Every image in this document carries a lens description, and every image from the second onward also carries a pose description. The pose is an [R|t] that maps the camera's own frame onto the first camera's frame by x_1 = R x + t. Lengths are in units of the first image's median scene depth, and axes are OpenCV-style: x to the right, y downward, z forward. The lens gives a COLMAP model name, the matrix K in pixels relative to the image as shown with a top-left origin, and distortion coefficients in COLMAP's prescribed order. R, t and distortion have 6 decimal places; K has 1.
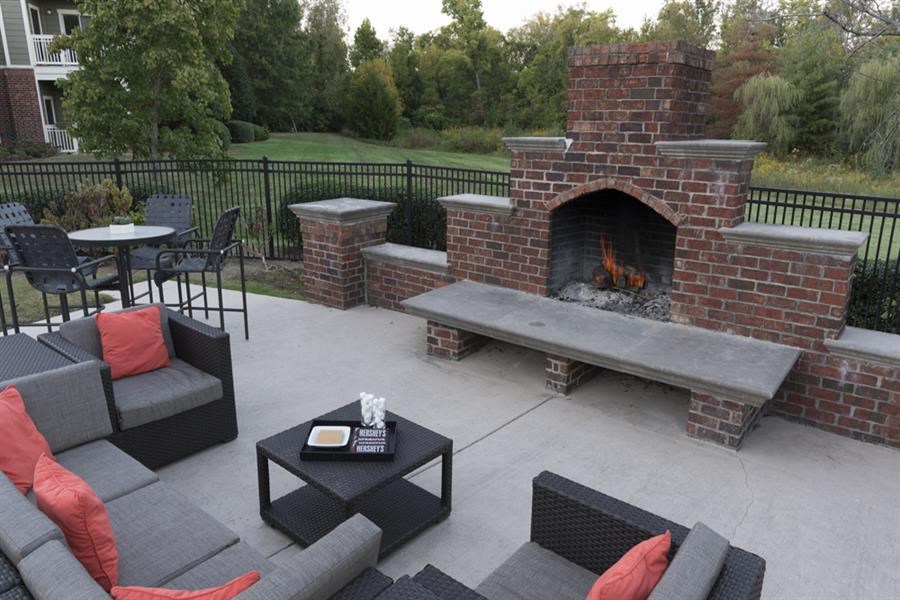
lens RADIAL K [[682.6, 0, 450.0], [0, 682.6, 300.0], [0, 0, 1]] dist [0.007346, 0.003986]
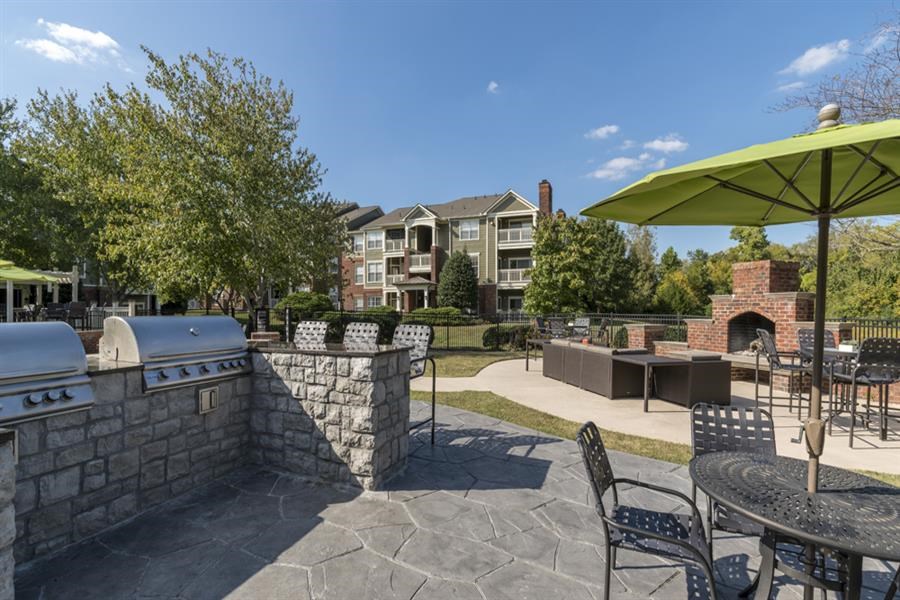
lens RADIAL K [[468.8, 0, 430.9], [0, 468.8, 308.4], [0, 0, 1]] dist [-0.000572, 0.000171]
pose [[0.830580, -0.008878, -0.556829, 0.092669], [-0.141302, 0.963792, -0.226137, 0.184385], [0.538675, 0.266506, 0.799252, -0.510785]]
